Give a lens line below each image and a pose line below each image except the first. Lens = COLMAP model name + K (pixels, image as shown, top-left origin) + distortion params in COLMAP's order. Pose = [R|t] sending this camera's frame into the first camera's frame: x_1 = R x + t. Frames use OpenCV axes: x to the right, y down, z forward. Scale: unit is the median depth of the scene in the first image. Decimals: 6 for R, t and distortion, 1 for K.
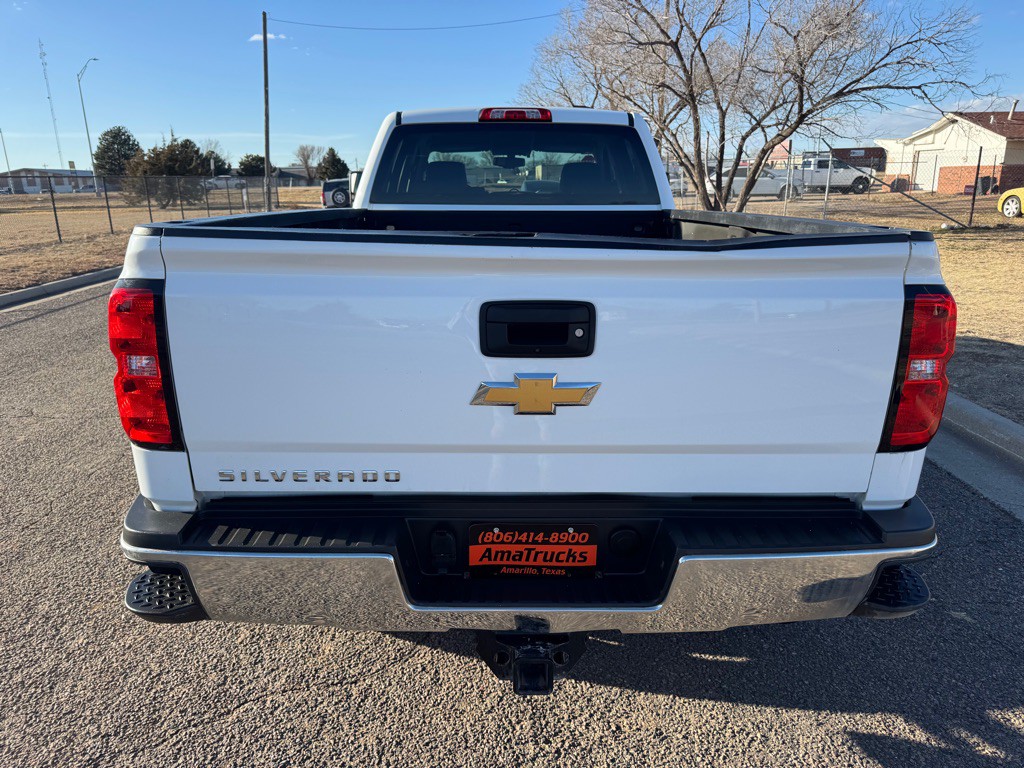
lens RADIAL K [[743.1, 0, 513.6], [0, 743.1, 378.9], [0, 0, 1]] dist [0.035282, -0.049098]
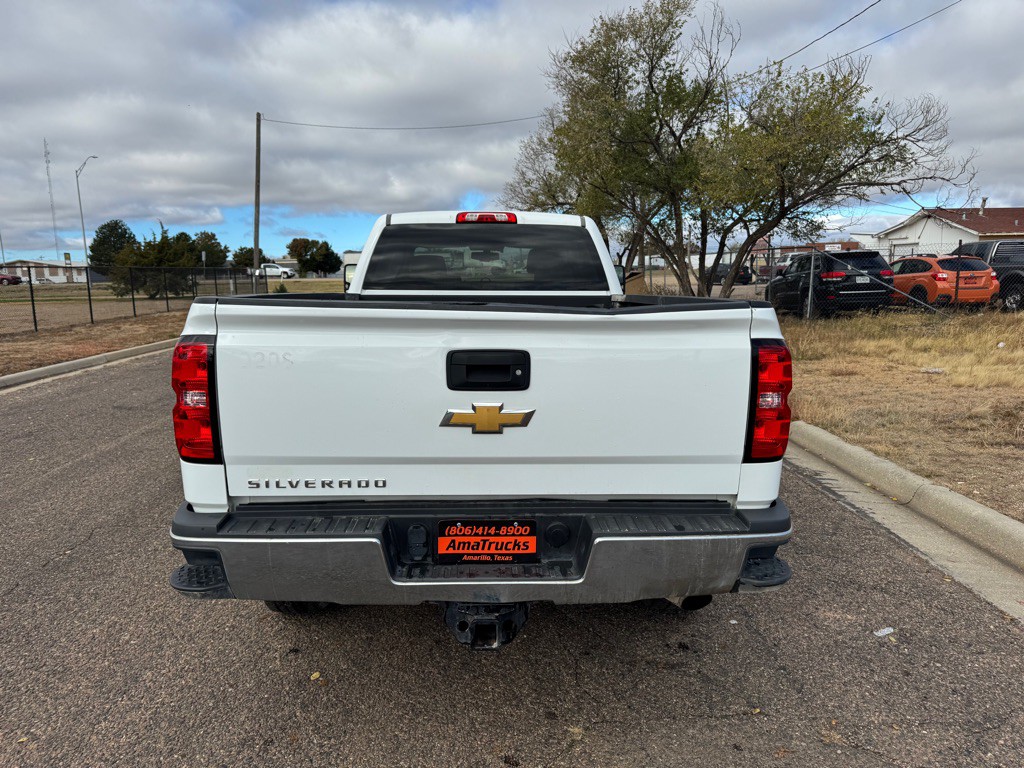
lens RADIAL K [[743.1, 0, 525.0], [0, 743.1, 382.7], [0, 0, 1]] dist [0.035282, -0.049098]
pose [[0.999580, -0.003049, 0.028835, 0.055438], [0.006288, 0.993583, -0.112927, 0.101893], [-0.028306, 0.113061, 0.993185, -0.332303]]
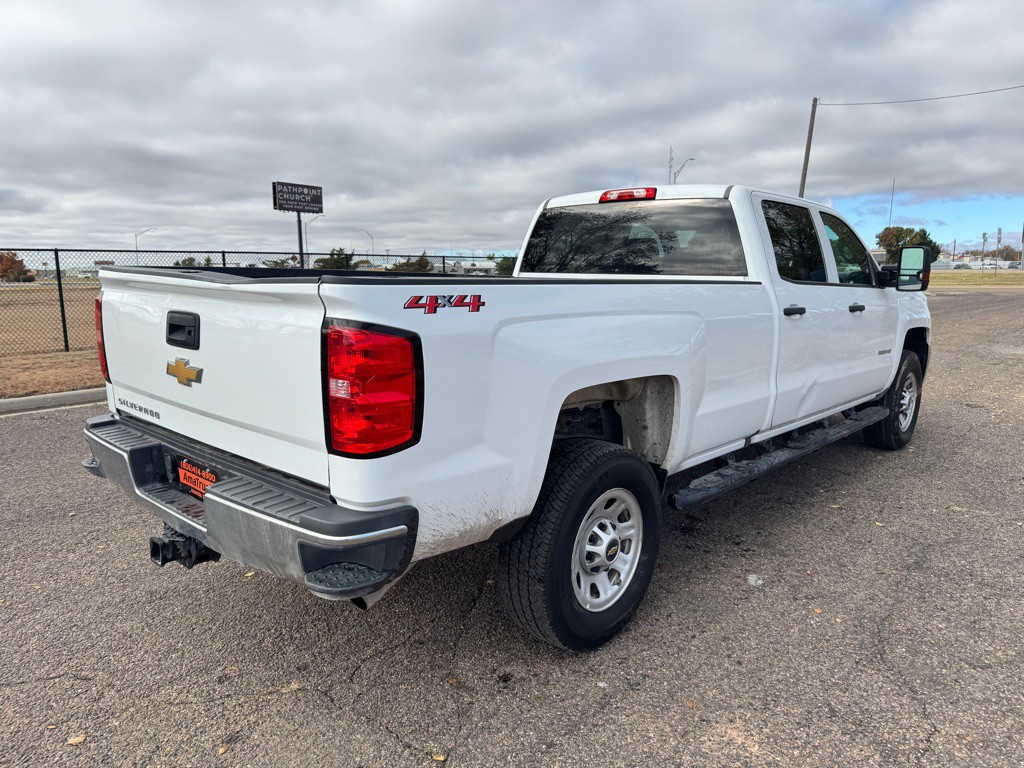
lens RADIAL K [[743.1, 0, 514.5], [0, 743.1, 385.3], [0, 0, 1]] dist [0.035282, -0.049098]
pose [[0.728154, 0.118330, -0.675122, 1.493661], [-0.184312, 0.982508, -0.026585, -0.036486], [0.660167, 0.143791, 0.737227, 0.277171]]
